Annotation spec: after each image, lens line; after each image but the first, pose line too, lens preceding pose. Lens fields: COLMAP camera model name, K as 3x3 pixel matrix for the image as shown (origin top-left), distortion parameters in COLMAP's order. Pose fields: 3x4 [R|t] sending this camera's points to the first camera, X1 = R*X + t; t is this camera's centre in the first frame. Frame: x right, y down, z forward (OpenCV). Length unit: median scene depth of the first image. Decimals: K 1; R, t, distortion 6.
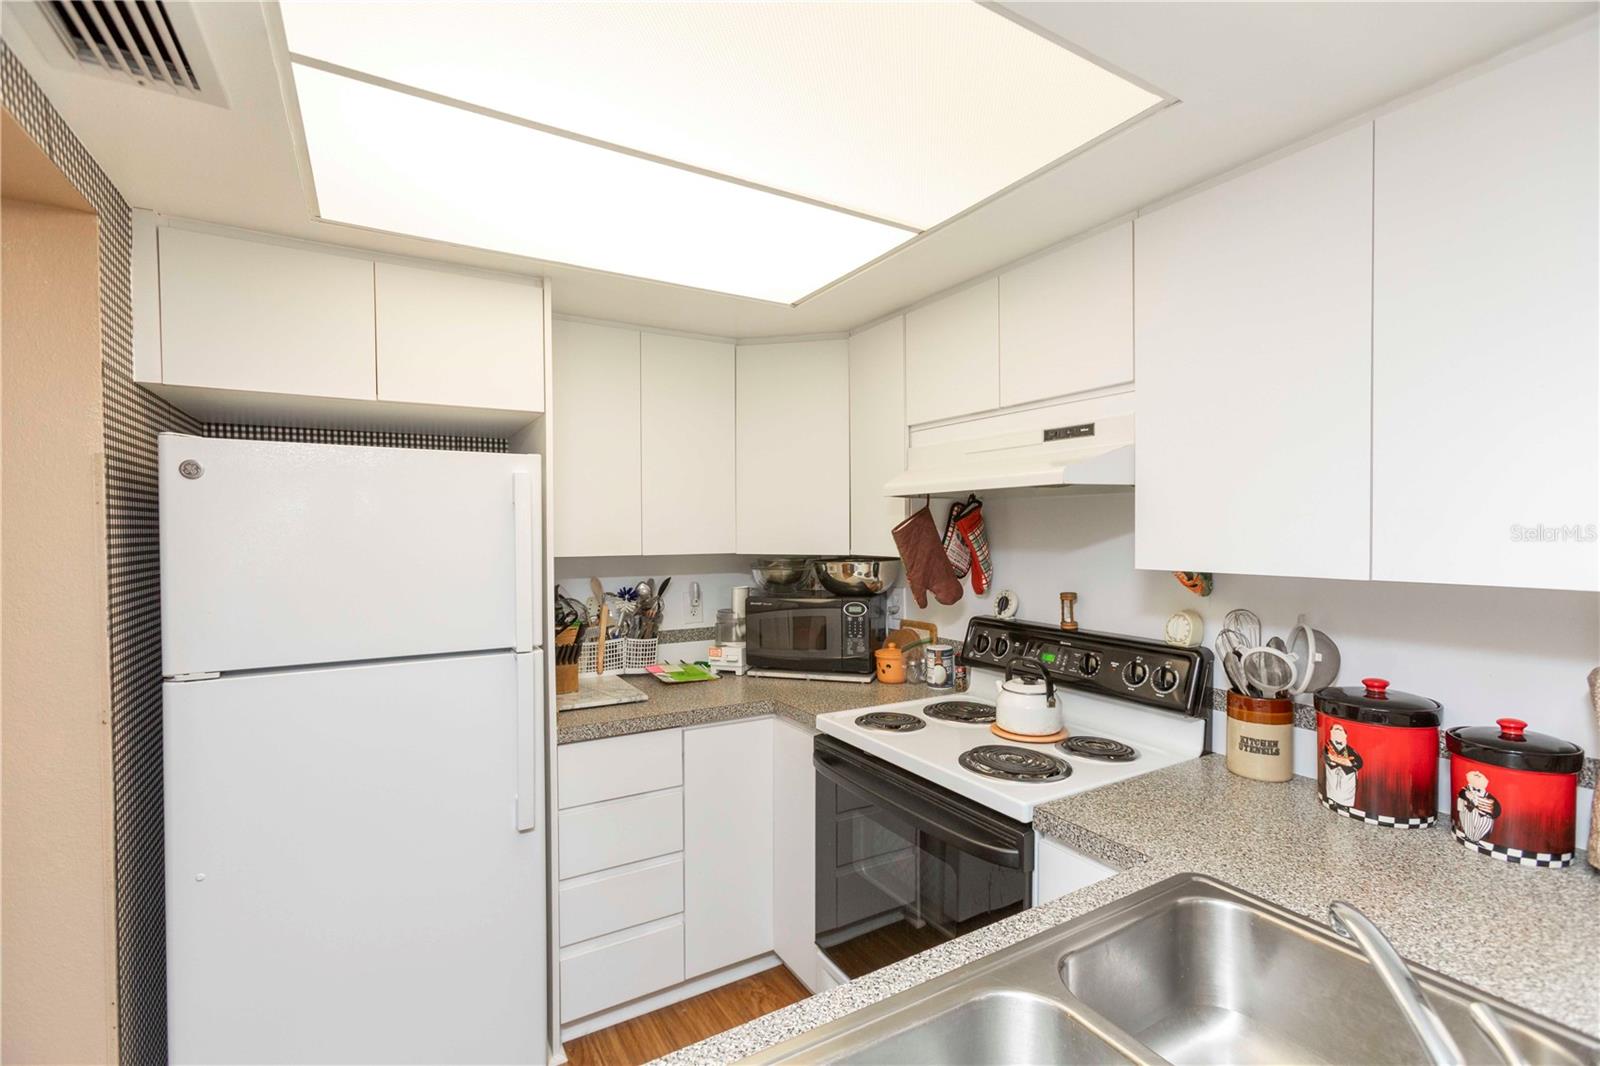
lens RADIAL K [[717.2, 0, 796.6], [0, 717.2, 533.0], [0, 0, 1]] dist [0.005355, 0.001430]
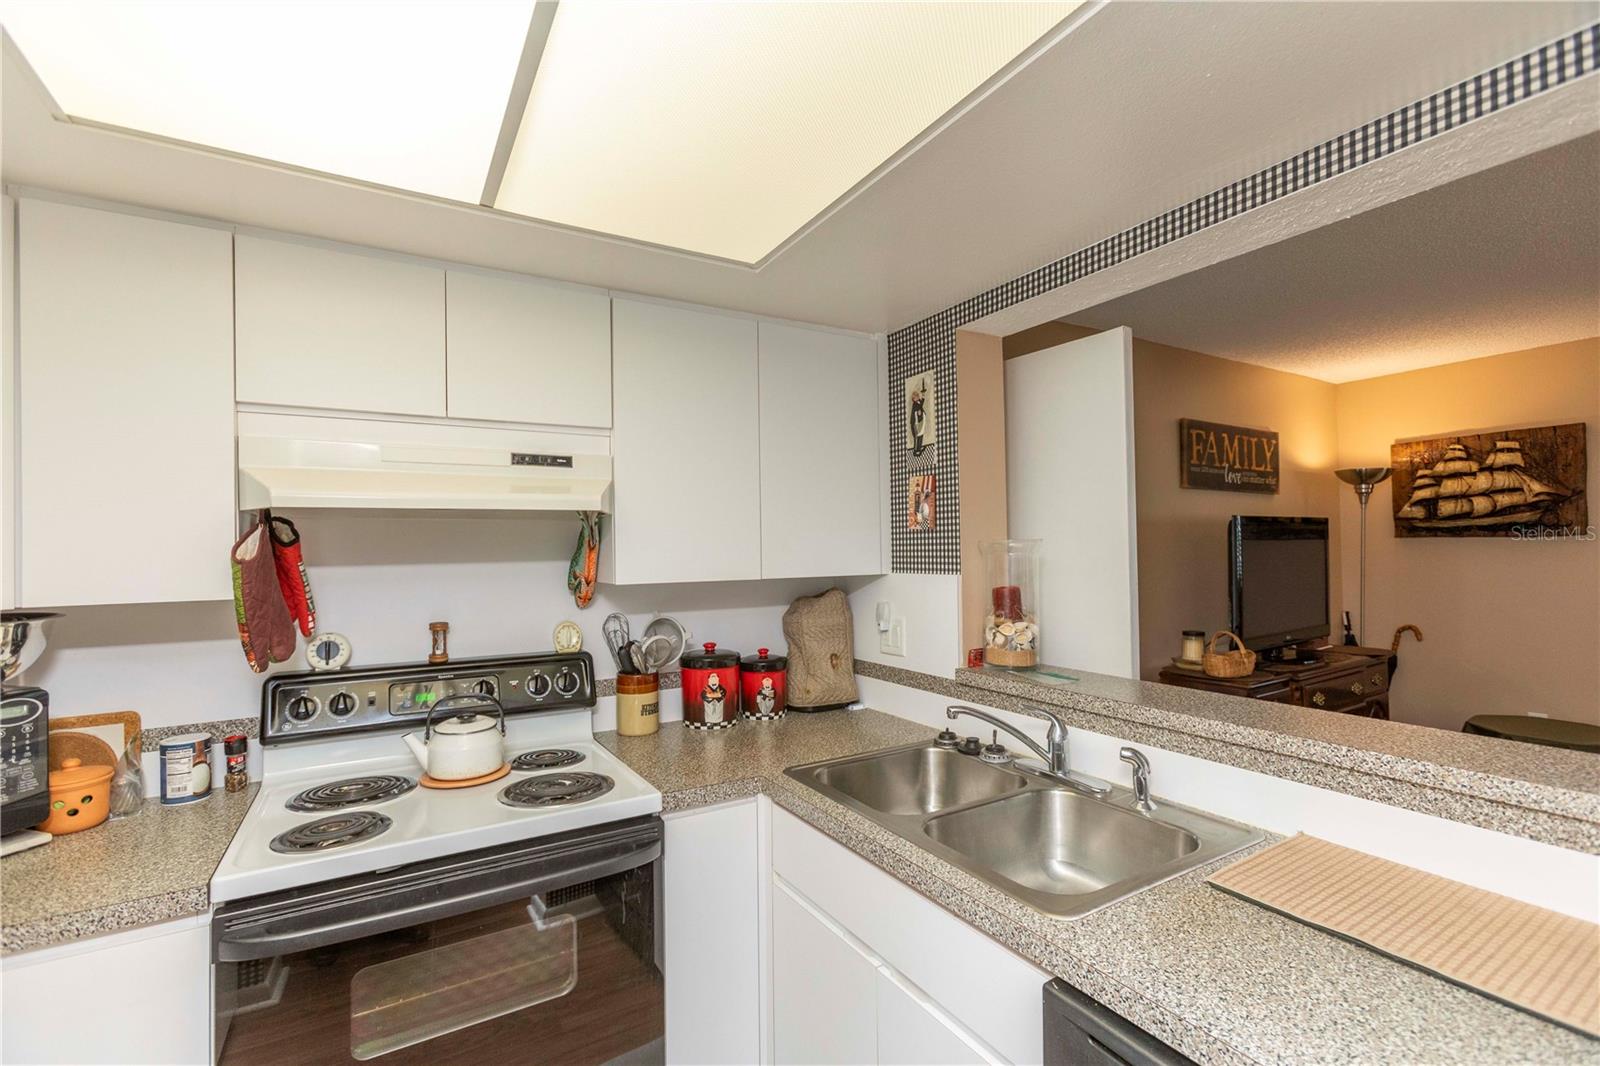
lens RADIAL K [[717.2, 0, 795.9], [0, 717.2, 541.7], [0, 0, 1]] dist [0.005355, 0.001430]
pose [[0.014438, 0.018064, 0.999733, -0.635362], [0.025369, 0.999508, -0.018426, 0.006913], [-0.999574, 0.025629, 0.013972, 0.597150]]
